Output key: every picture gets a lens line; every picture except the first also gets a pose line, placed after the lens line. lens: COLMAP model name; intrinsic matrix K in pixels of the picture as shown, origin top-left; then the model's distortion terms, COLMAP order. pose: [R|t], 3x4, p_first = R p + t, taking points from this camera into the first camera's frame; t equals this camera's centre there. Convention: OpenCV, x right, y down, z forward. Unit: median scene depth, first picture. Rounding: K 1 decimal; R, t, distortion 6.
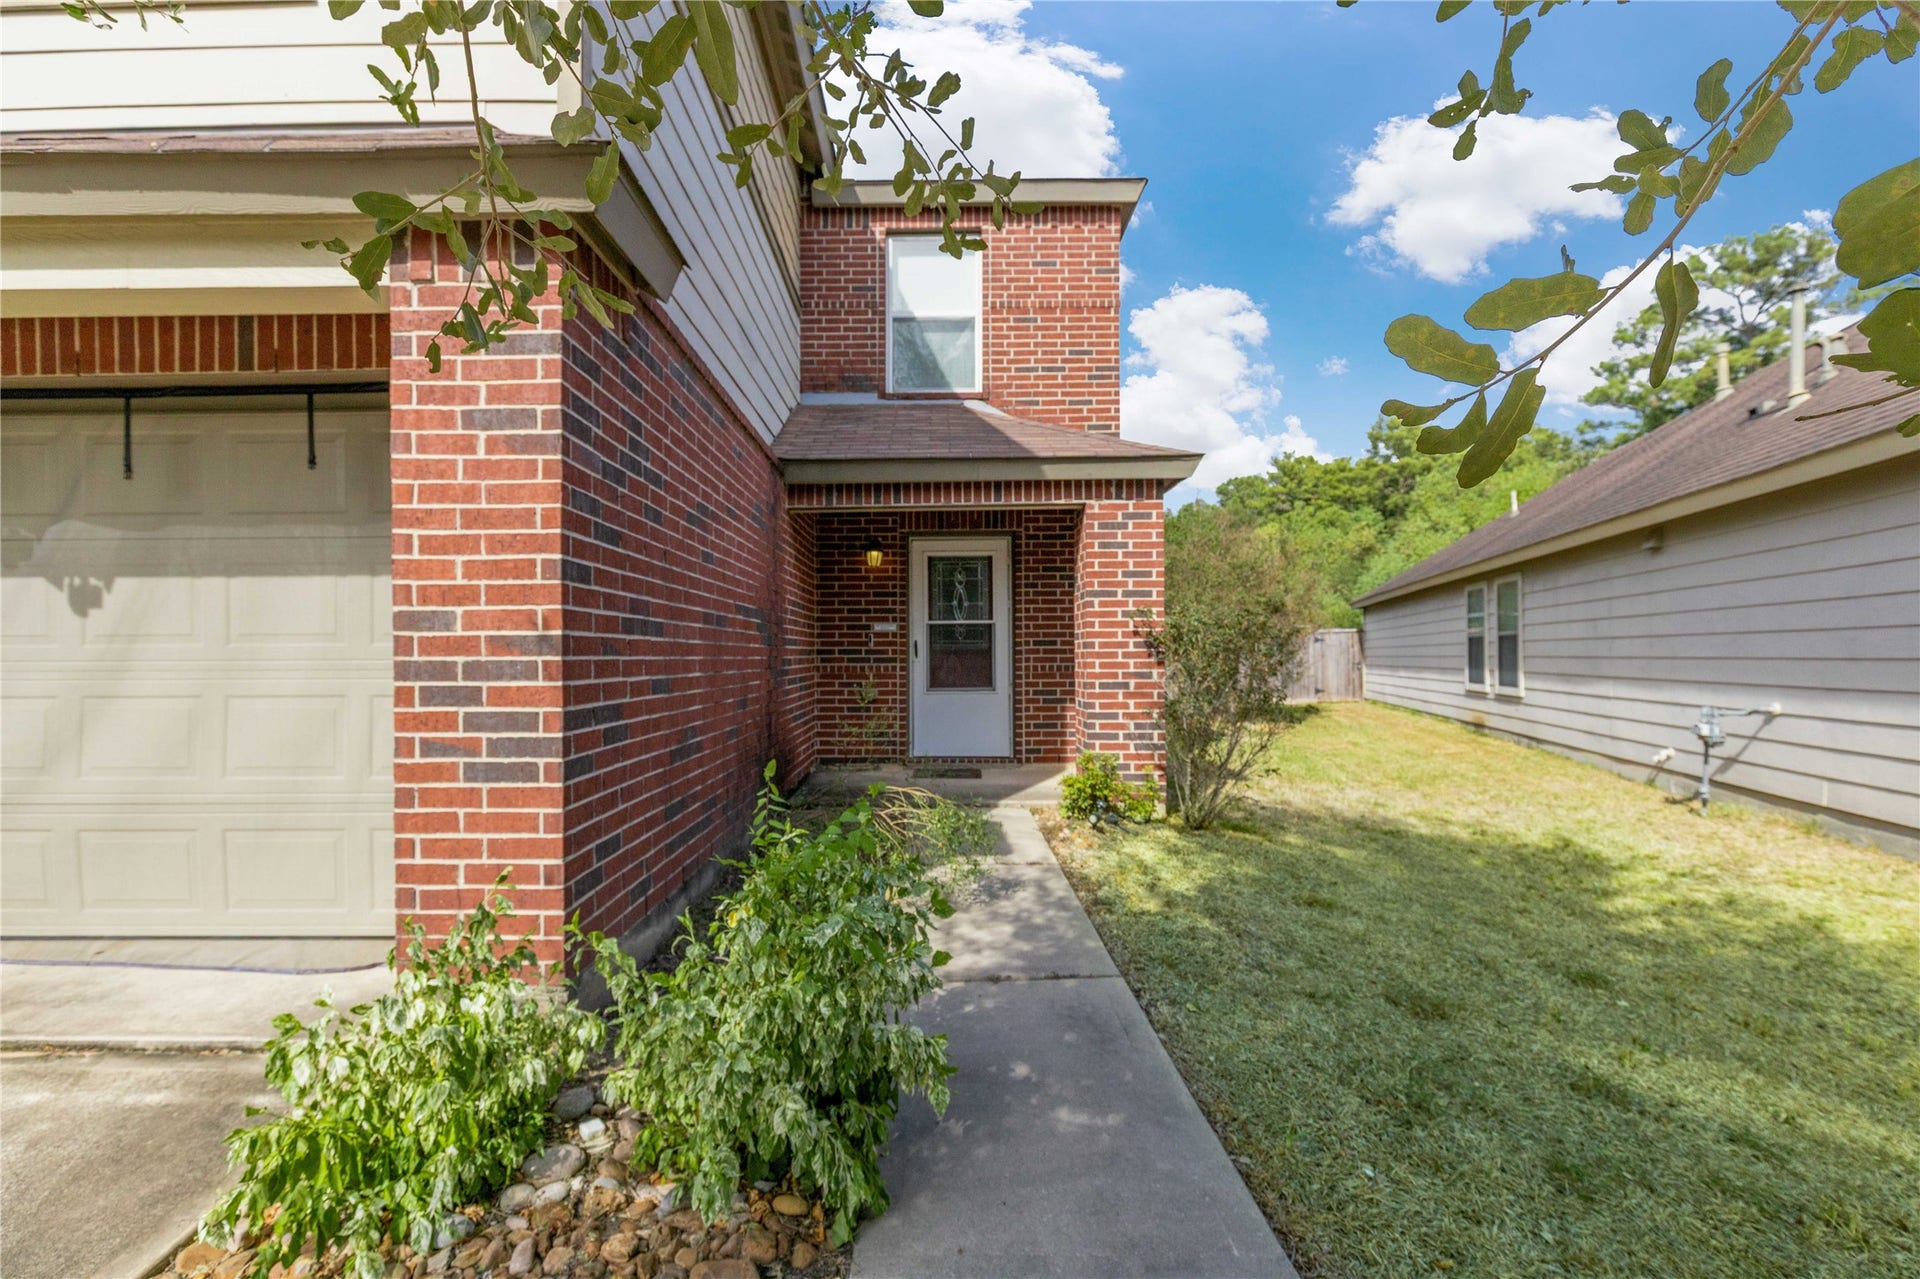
lens RADIAL K [[895.4, 0, 904.5], [0, 895.4, 652.6], [0, 0, 1]] dist [-0.002201, -0.000386]
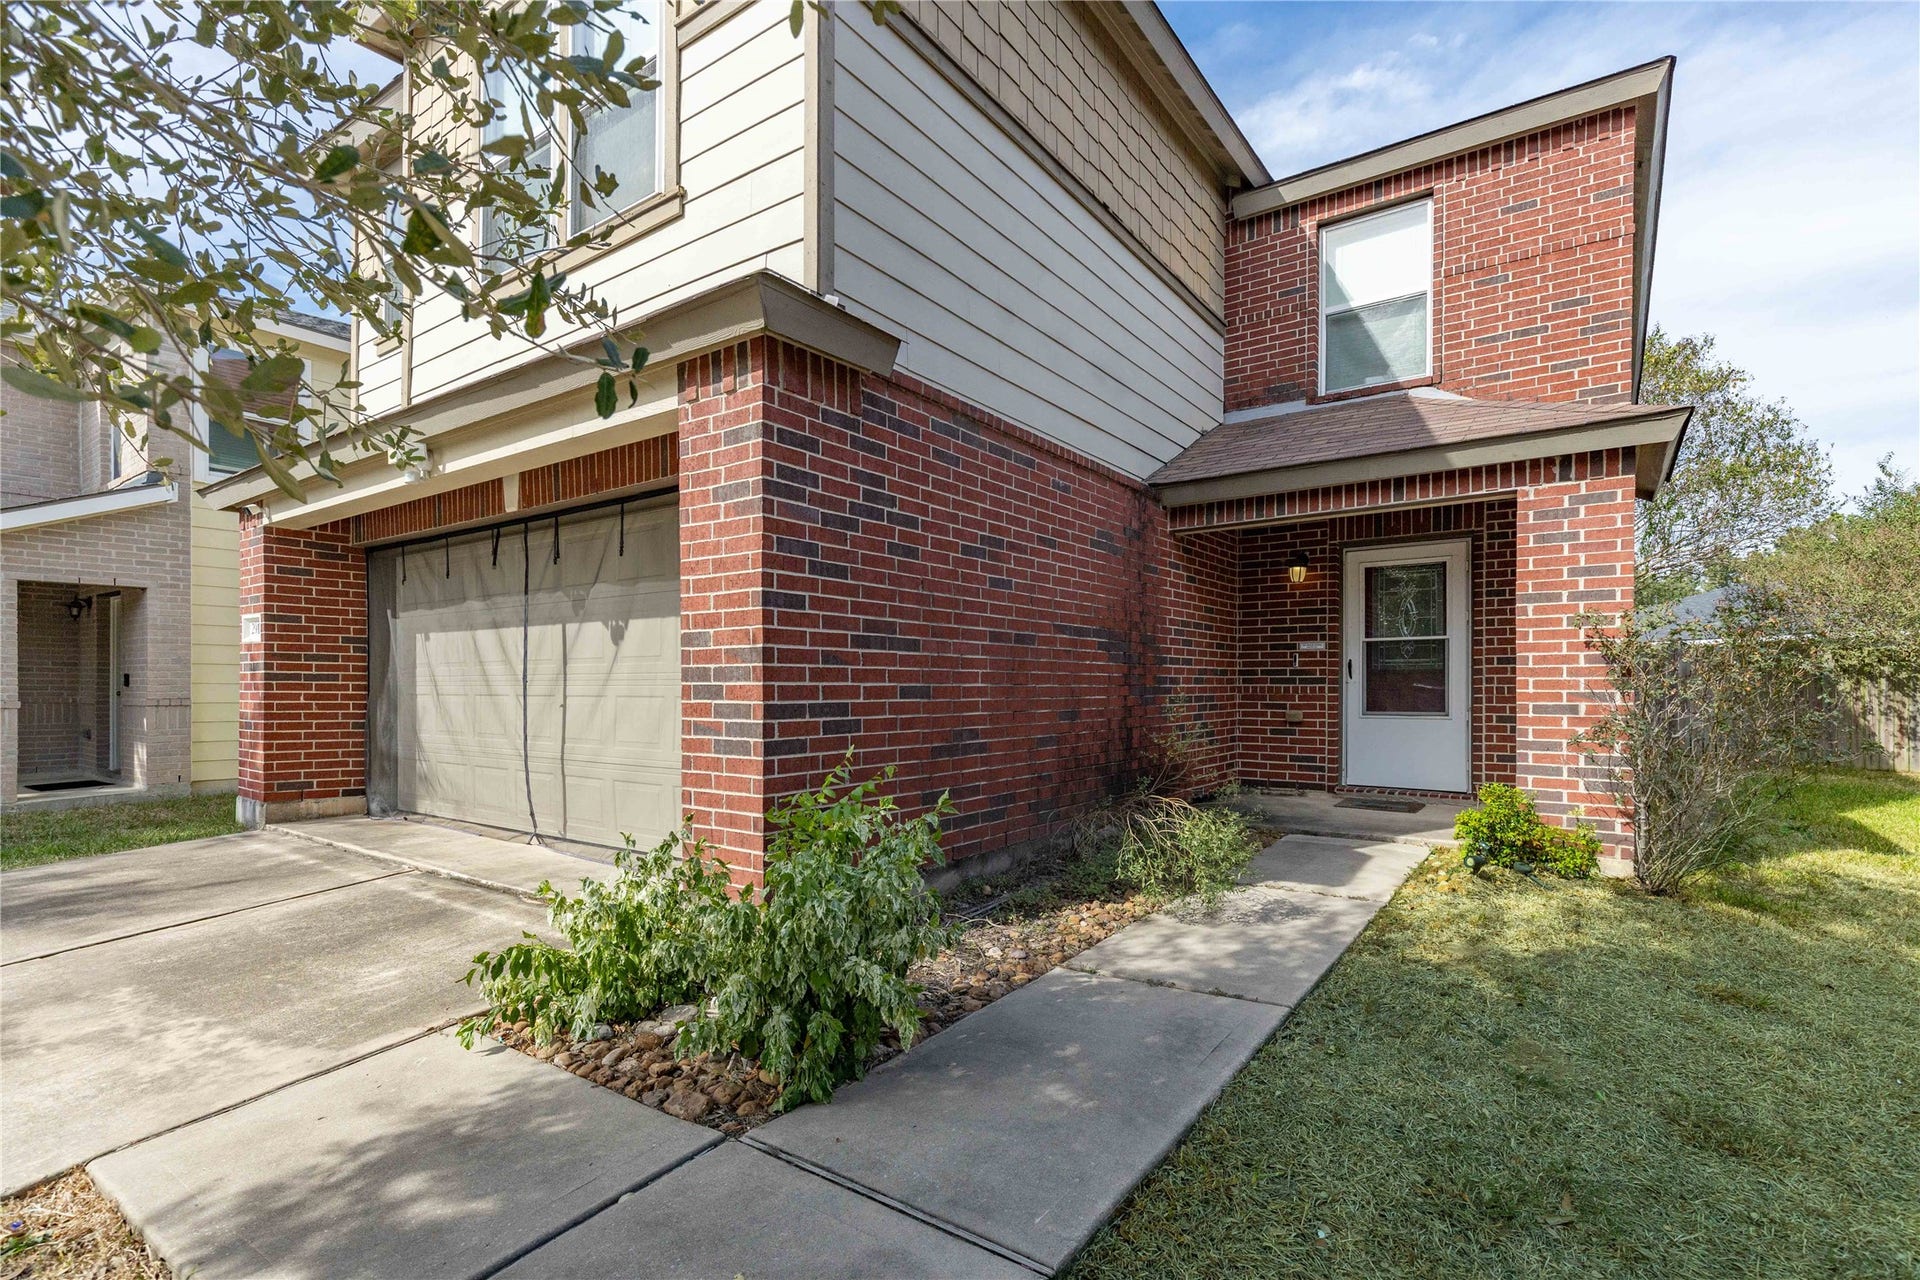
lens RADIAL K [[868.9, 0, 948.5], [0, 868.9, 689.6], [0, 0, 1]] dist [0.004669, -0.000654]
pose [[0.828948, 0.005706, -0.559296, 0.174204], [-0.000821, 0.999959, 0.008985, 0.009646], [0.559325, -0.006989, 0.828919, 0.022687]]
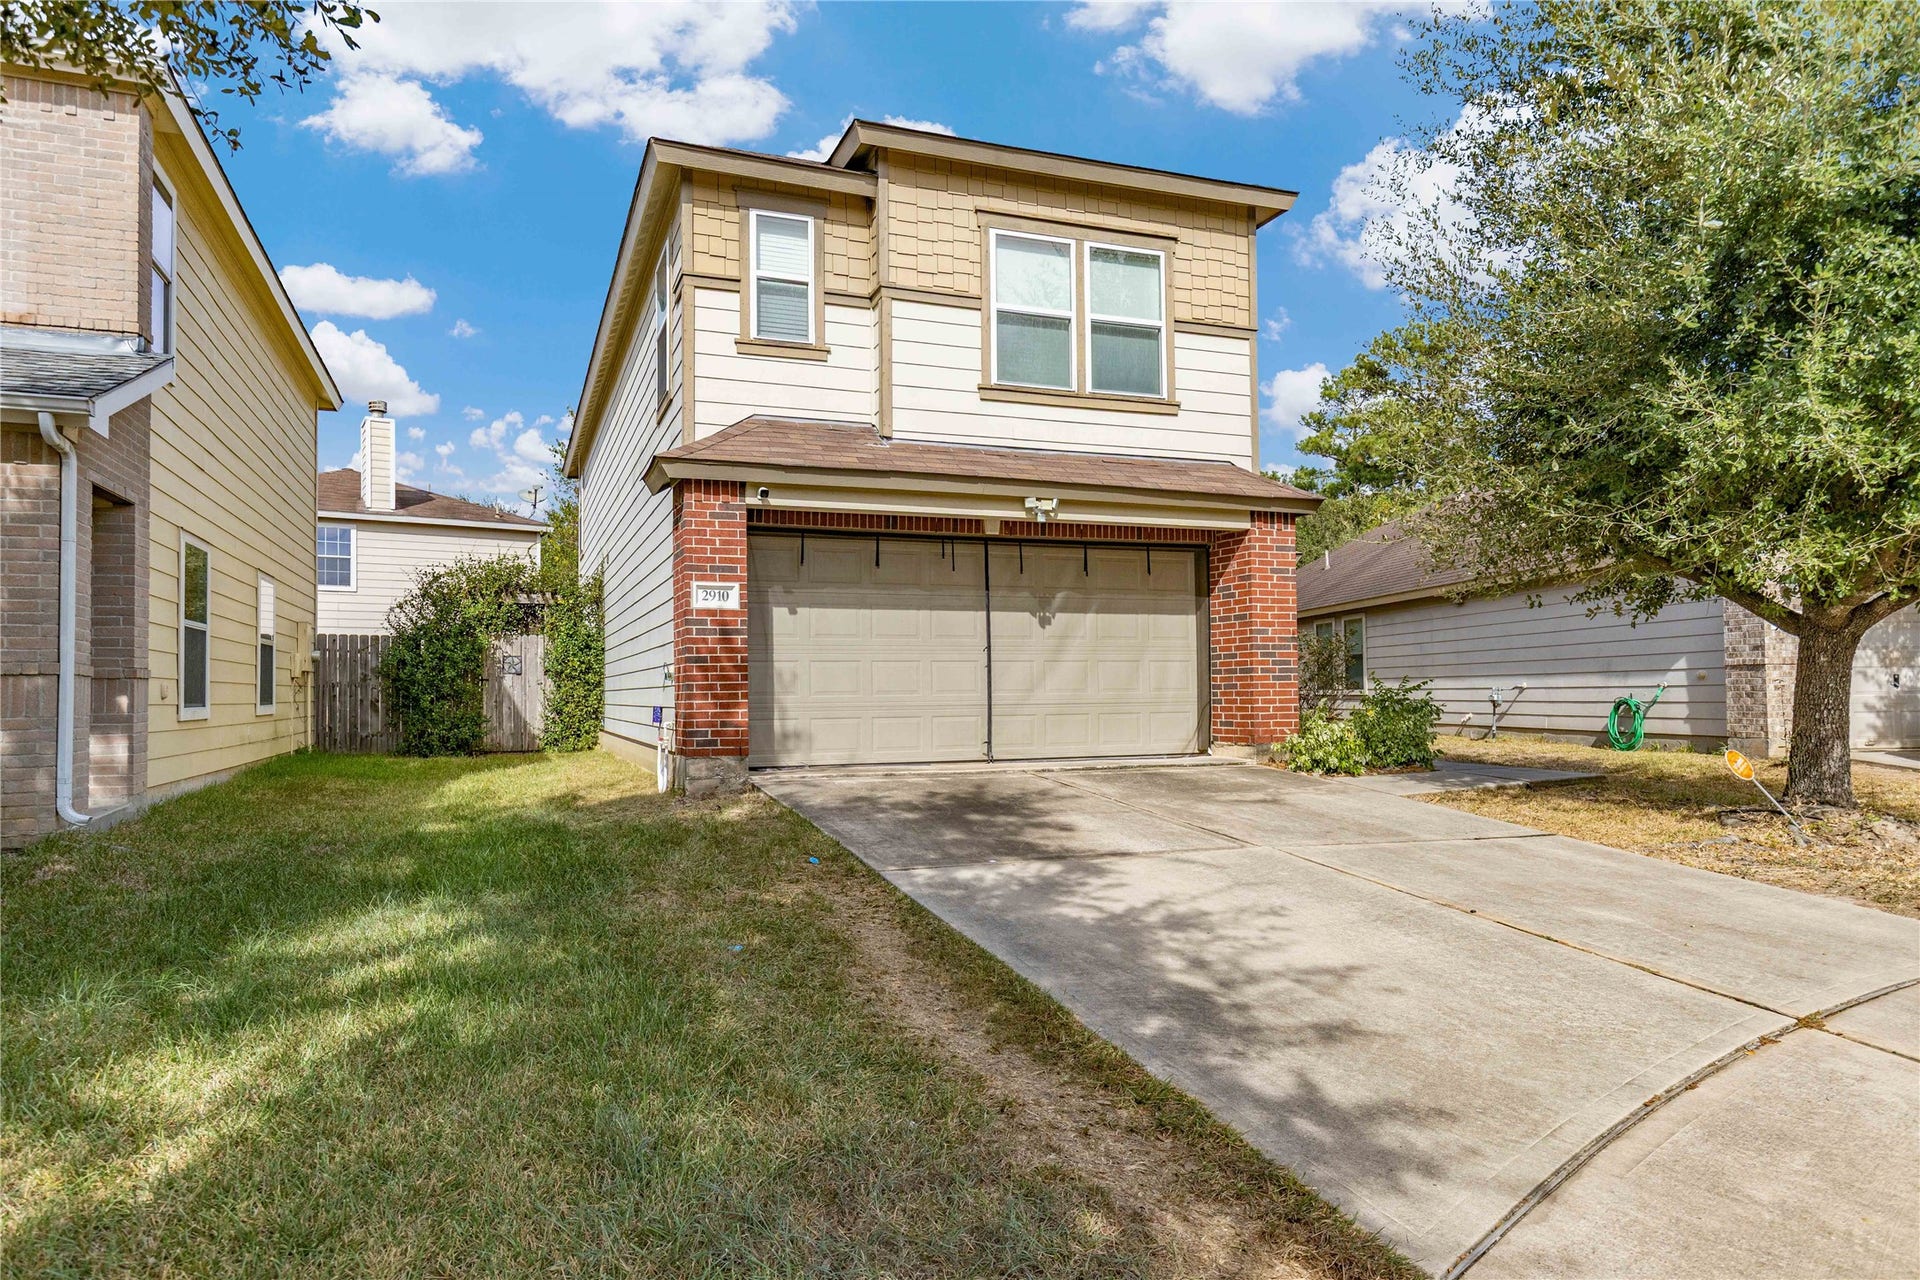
lens RADIAL K [[1053.6, 0, 950.2], [0, 1053.6, 664.1], [0, 0, 1]] dist [-0.001008, -0.000975]
pose [[0.941416, 0.003486, 0.337231, -0.878039], [0.003838, 0.999771, -0.021051, 0.048241], [-0.337227, 0.021112, 0.941187, -0.676486]]
